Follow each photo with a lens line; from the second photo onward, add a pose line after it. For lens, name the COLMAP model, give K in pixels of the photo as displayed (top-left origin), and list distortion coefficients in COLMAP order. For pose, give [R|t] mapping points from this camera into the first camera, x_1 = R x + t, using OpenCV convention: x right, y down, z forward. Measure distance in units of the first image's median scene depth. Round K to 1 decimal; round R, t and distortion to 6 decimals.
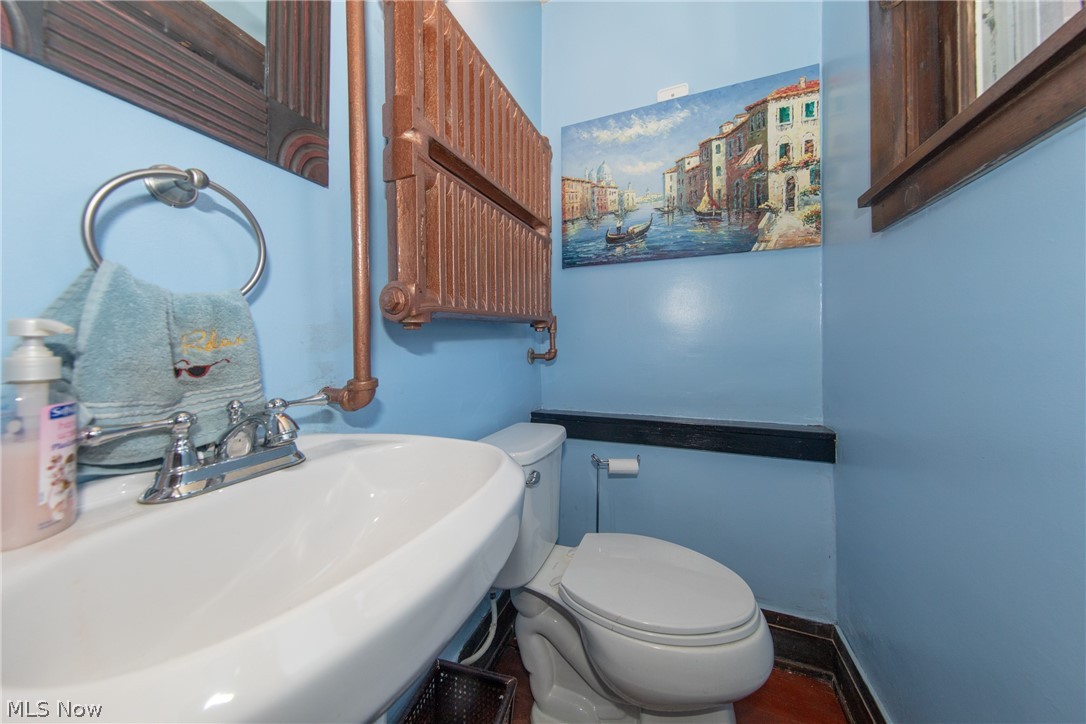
lens RADIAL K [[350.4, 0, 545.3], [0, 350.4, 343.9], [0, 0, 1]] dist [-0.000345, -0.000016]
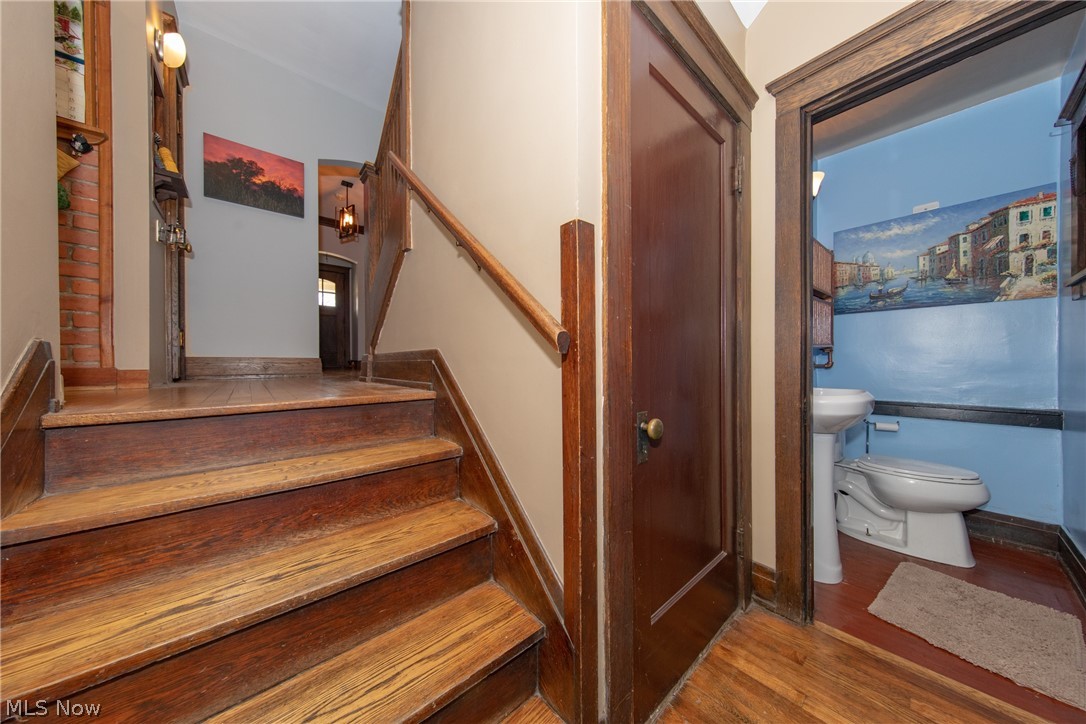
lens RADIAL K [[340.3, 0, 543.0], [0, 340.3, 362.0], [0, 0, 1]] dist [0.000557, 0.000111]
pose [[0.882803, 0.000364, -0.469744, -0.510283], [0.003042, 0.999974, 0.006492, -0.000413], [0.469734, -0.007160, 0.882779, -1.365855]]
